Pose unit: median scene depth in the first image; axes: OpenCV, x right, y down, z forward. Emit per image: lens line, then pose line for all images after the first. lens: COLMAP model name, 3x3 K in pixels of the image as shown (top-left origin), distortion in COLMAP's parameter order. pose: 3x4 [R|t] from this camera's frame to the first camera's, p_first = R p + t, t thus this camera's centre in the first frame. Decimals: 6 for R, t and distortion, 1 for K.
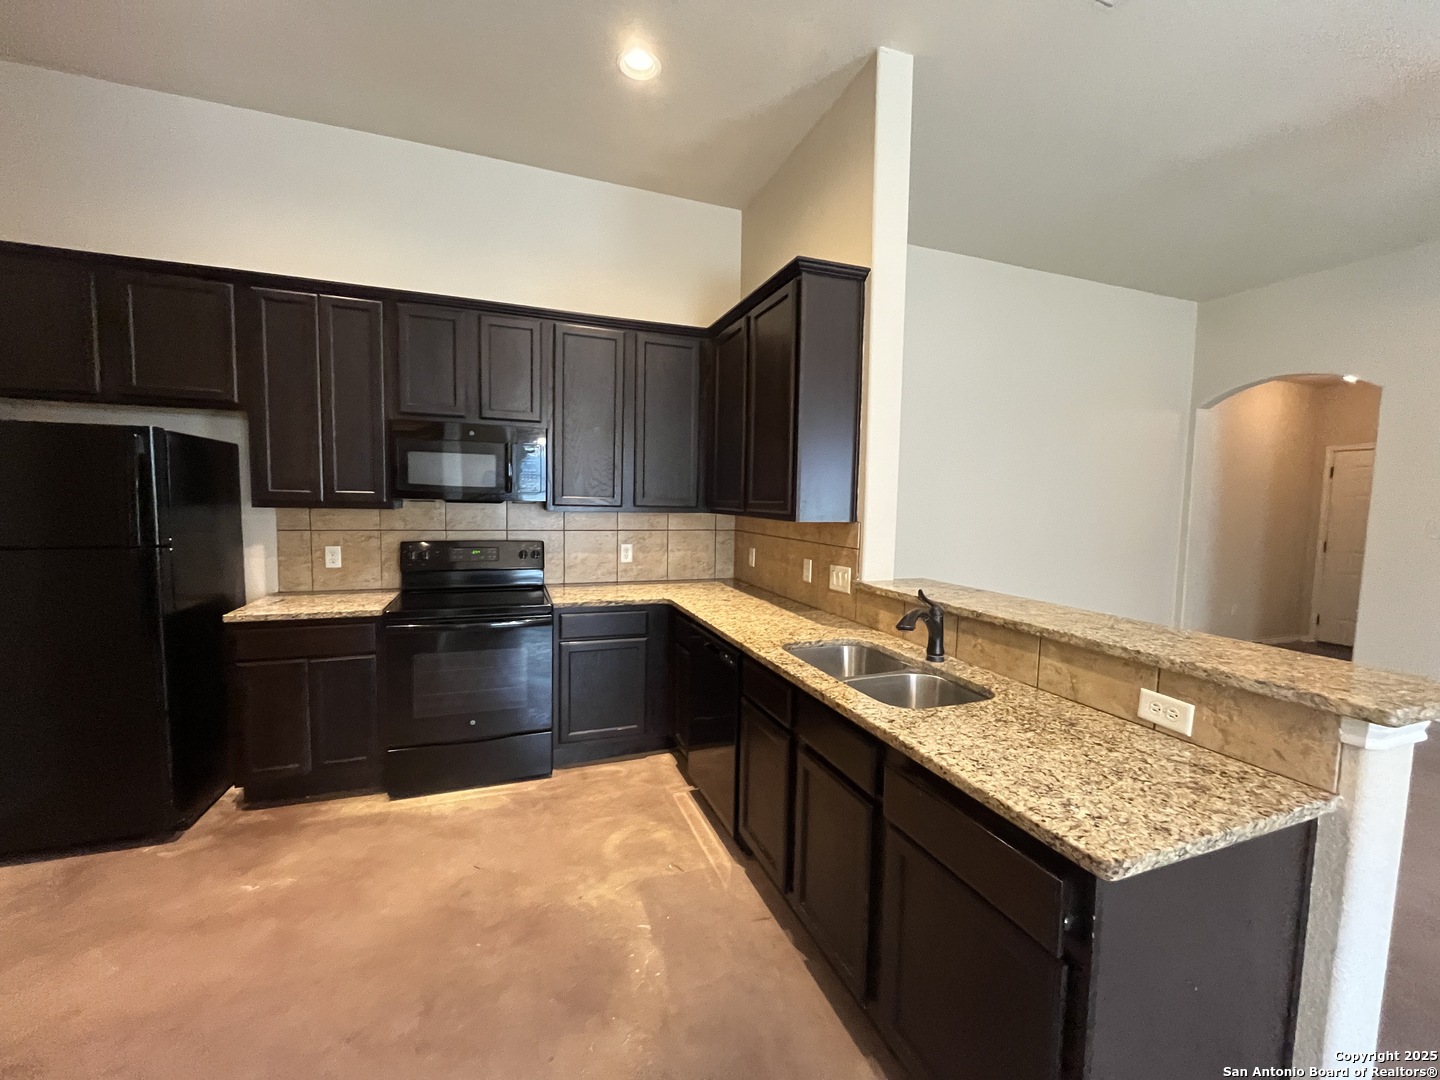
lens RADIAL K [[581.2, 0, 720.0], [0, 581.2, 540.0], [0, 0, 1]] dist [0.000751, -0.000532]
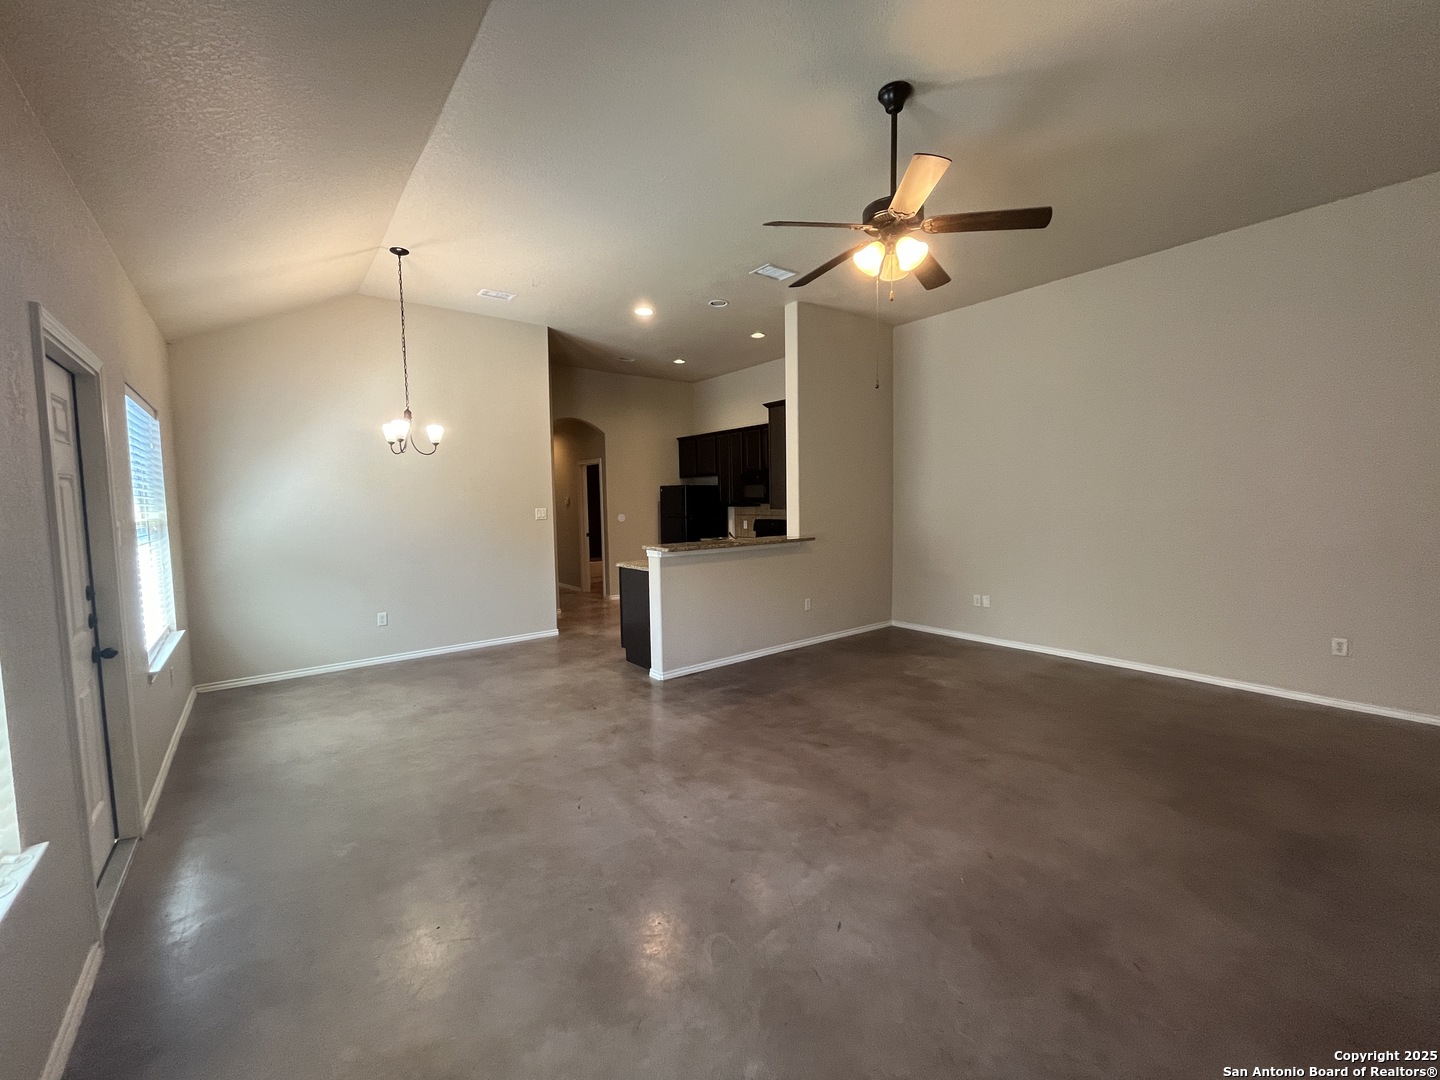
lens RADIAL K [[581.2, 0, 720.0], [0, 581.2, 540.0], [0, 0, 1]] dist [0.000751, -0.000532]
pose [[0.307936, 0.039681, -0.950579, 2.024853], [-0.047317, 0.998532, 0.026355, 0.037340], [0.950230, 0.036863, 0.309362, 0.057159]]
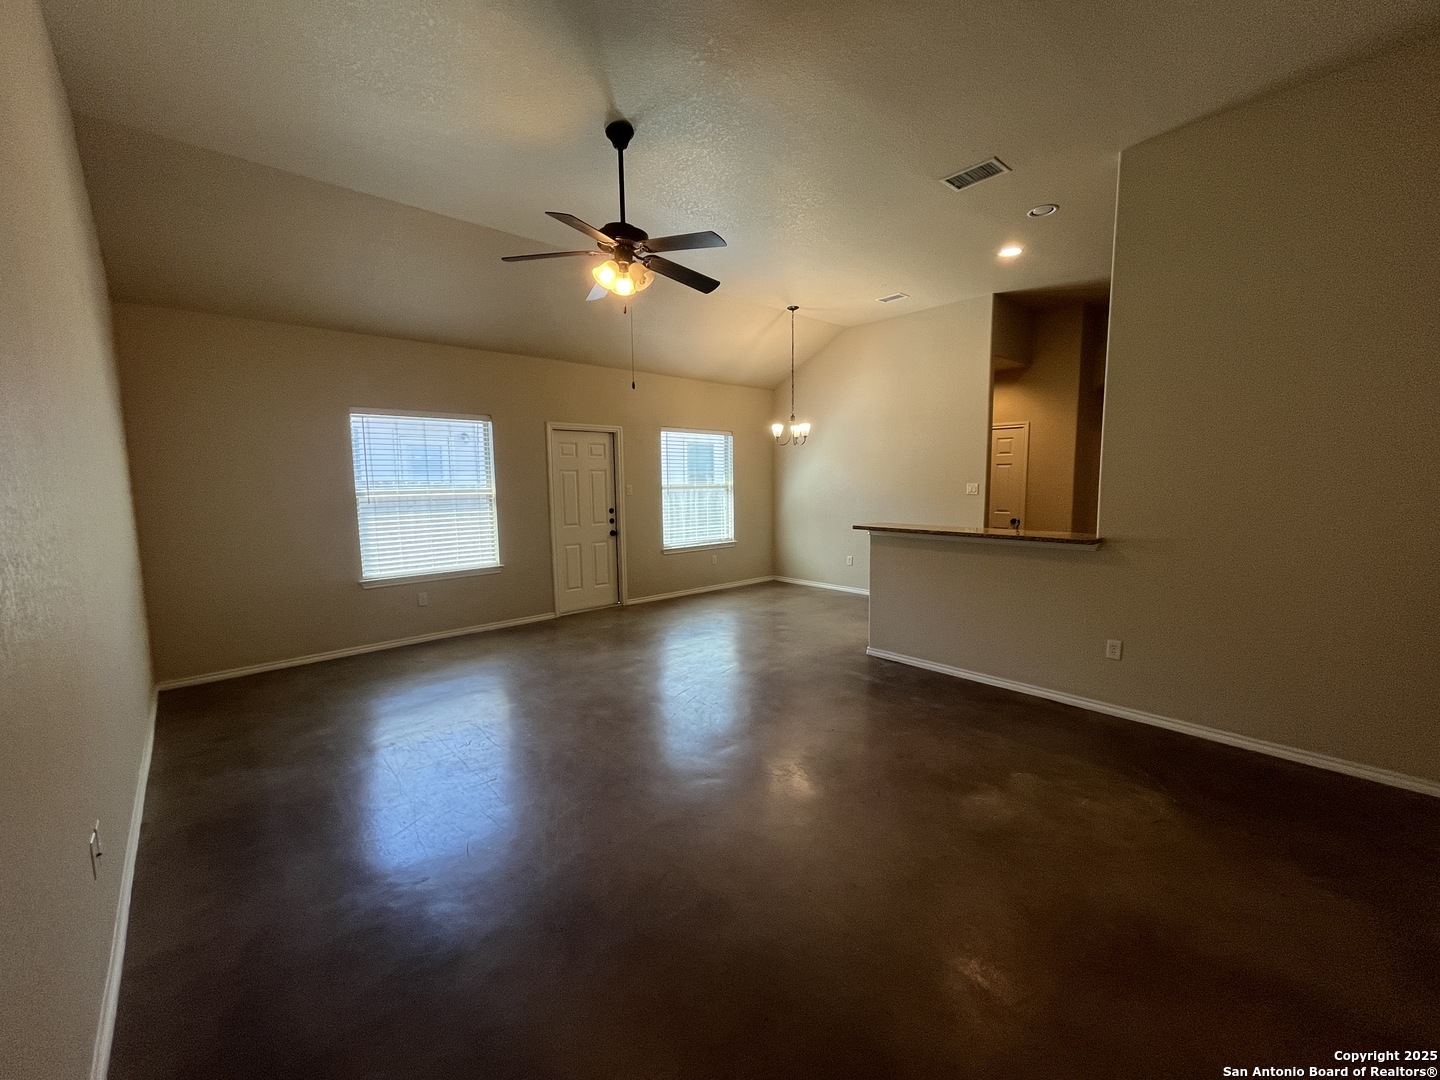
lens RADIAL K [[581.2, 0, 720.0], [0, 581.2, 540.0], [0, 0, 1]] dist [0.000751, -0.000532]
pose [[-0.923736, 0.026202, -0.382133, 1.464315], [-0.038870, 0.986094, 0.161576, -0.095213], [0.381053, 0.164107, -0.909872, 1.714298]]
